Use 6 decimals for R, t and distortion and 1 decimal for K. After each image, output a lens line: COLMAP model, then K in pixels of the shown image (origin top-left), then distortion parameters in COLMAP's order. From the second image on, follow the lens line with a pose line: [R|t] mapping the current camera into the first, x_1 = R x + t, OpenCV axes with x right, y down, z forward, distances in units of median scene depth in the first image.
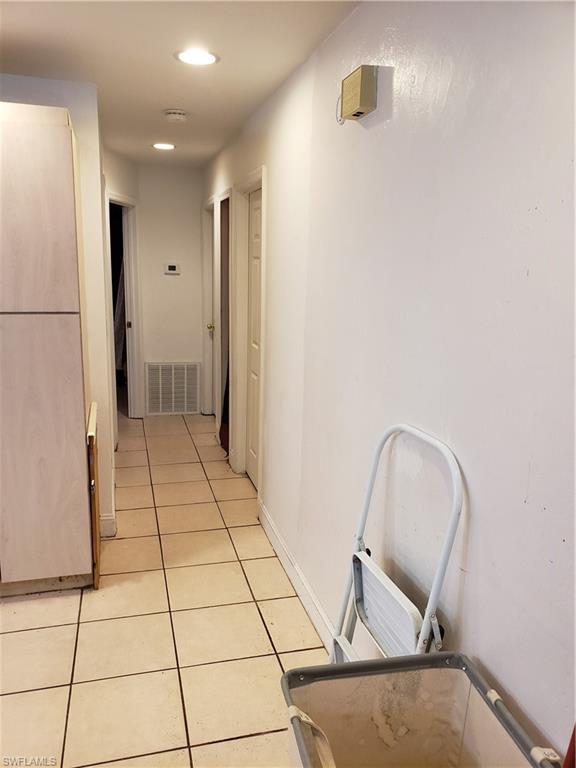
lens RADIAL K [[590.6, 0, 298.7], [0, 590.6, 399.3], [0, 0, 1]] dist [0.064750, -0.148240]
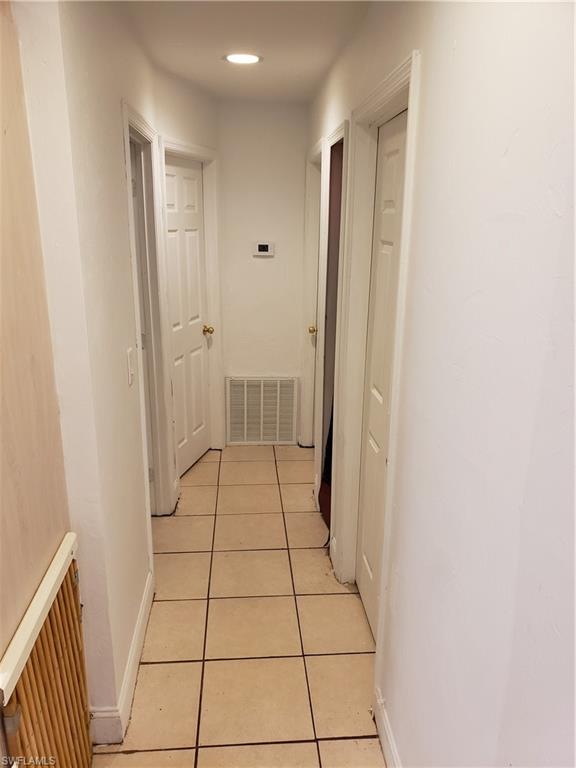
lens RADIAL K [[590.6, 0, 298.7], [0, 590.6, 399.3], [0, 0, 1]] dist [0.064750, -0.148240]
pose [[0.981643, 0.041596, -0.186138, -0.029576], [-0.030497, 0.997604, 0.062099, -0.084313], [0.188275, -0.055283, 0.980559, 0.292765]]
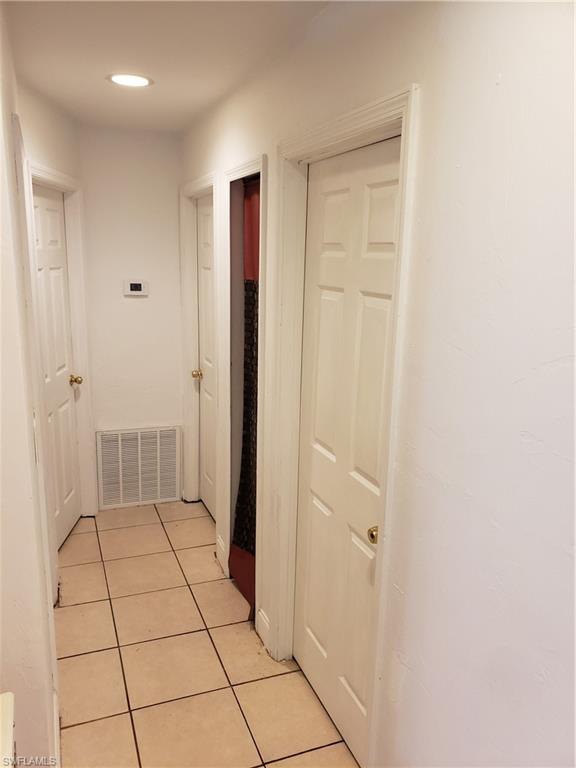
lens RADIAL K [[603.5, 0, 289.3], [0, 603.5, 393.0], [0, 0, 1]] dist [0.011241, 0.003274]
pose [[0.996357, -0.027955, 0.080572, -0.102278], [0.028163, 0.999602, -0.001446, -0.099517], [-0.080500, 0.003710, 0.996748, 0.327701]]
